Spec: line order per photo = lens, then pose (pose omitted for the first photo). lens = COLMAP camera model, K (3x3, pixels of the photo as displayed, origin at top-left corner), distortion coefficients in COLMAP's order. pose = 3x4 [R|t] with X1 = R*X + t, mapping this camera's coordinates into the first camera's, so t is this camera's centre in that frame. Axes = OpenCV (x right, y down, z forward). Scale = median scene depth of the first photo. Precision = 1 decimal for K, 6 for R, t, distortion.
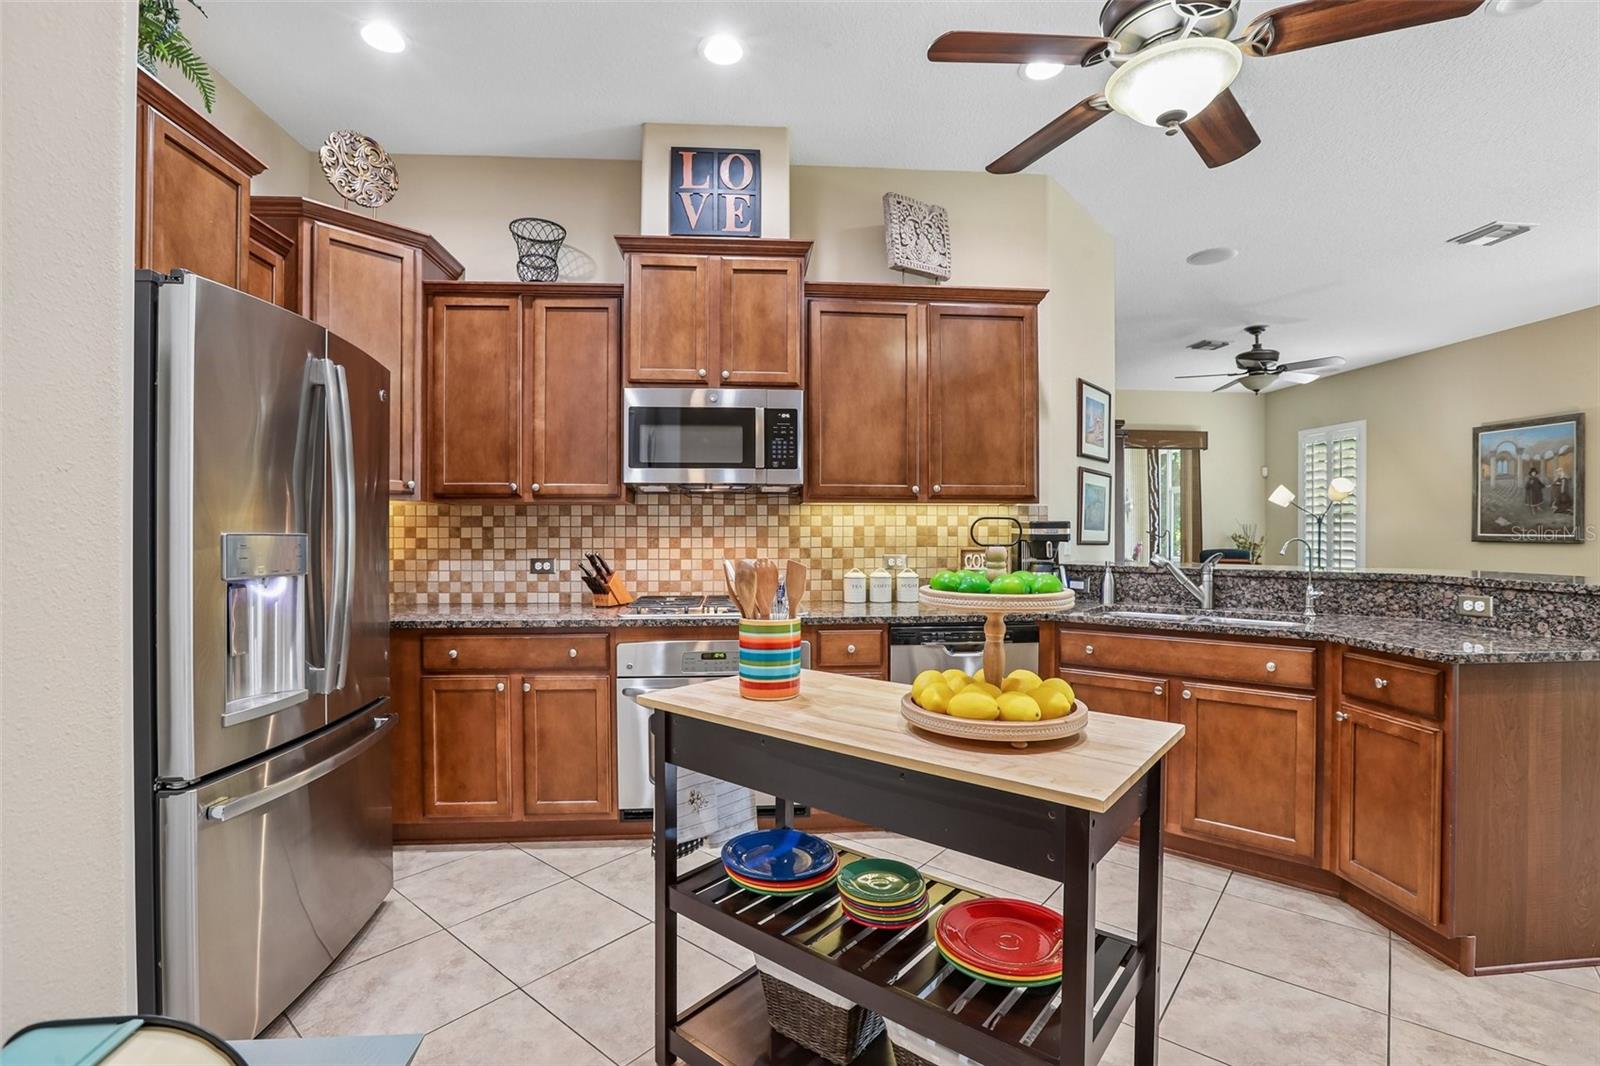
lens RADIAL K [[732.9, 0, 798.9], [0, 732.9, 523.5], [0, 0, 1]] dist [-0.049449, 0.016973]
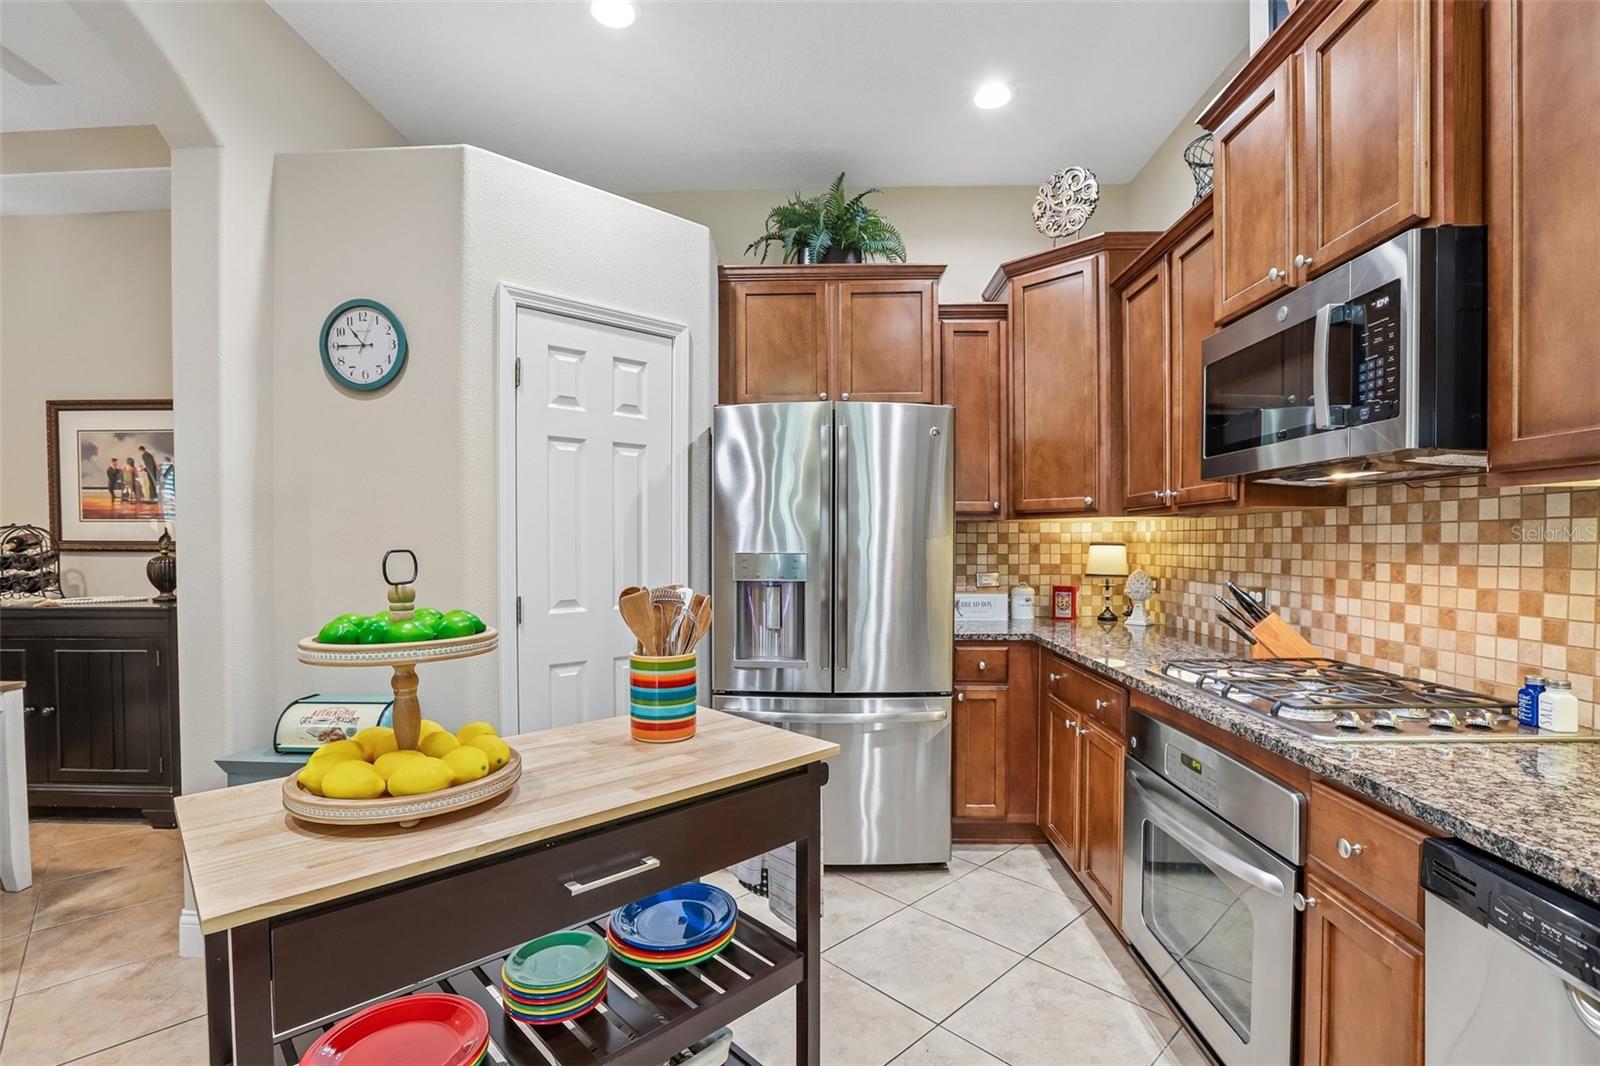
lens RADIAL K [[732.9, 0, 798.8], [0, 732.9, 555.3], [0, 0, 1]] dist [-0.049449, 0.016973]
pose [[-0.113052, 0.019736, -0.993393, 0.416431], [0.017249, 0.999691, 0.017898, -0.004329], [0.993439, -0.015111, -0.113358, 0.618637]]
